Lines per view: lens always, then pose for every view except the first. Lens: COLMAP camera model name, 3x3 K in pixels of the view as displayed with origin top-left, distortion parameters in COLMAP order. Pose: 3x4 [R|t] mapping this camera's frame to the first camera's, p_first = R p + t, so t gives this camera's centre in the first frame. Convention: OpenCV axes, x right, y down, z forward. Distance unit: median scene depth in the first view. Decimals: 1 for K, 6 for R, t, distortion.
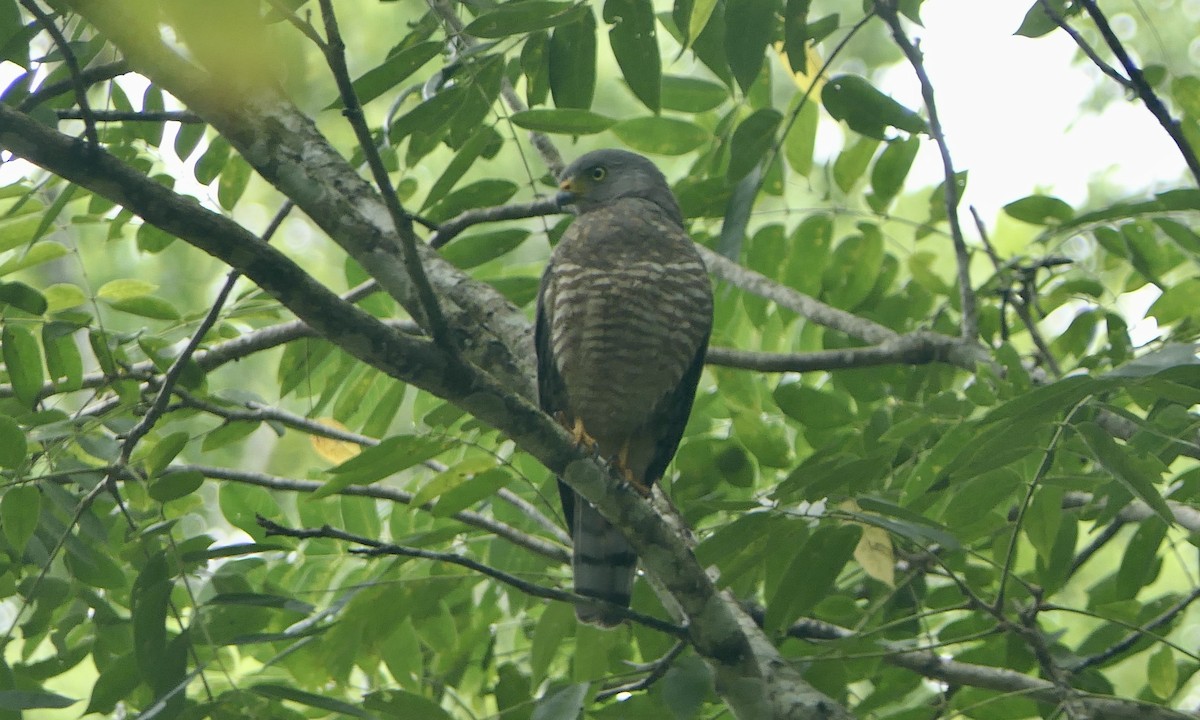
lens RADIAL K [[486.2, 0, 600.0], [0, 486.2, 360.0], [0, 0, 1]] dist [-0.000093, -0.000114]
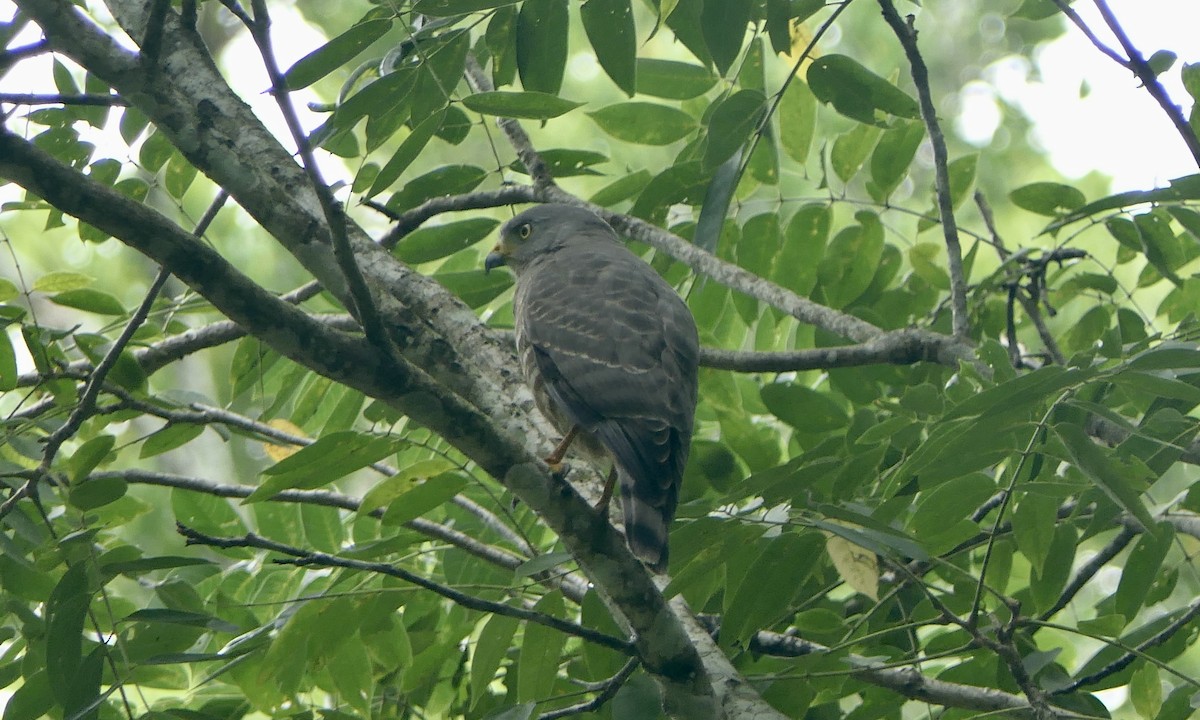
lens RADIAL K [[531.6, 0, 765.8], [0, 531.6, 353.9], [0, 0, 1]] dist [0.002542, -0.000258]
pose [[0.999997, 0.001801, -0.001639, 0.386434], [-0.001798, 0.999996, 0.001952, -0.011861], [0.001642, -0.001949, 0.999997, -0.027134]]
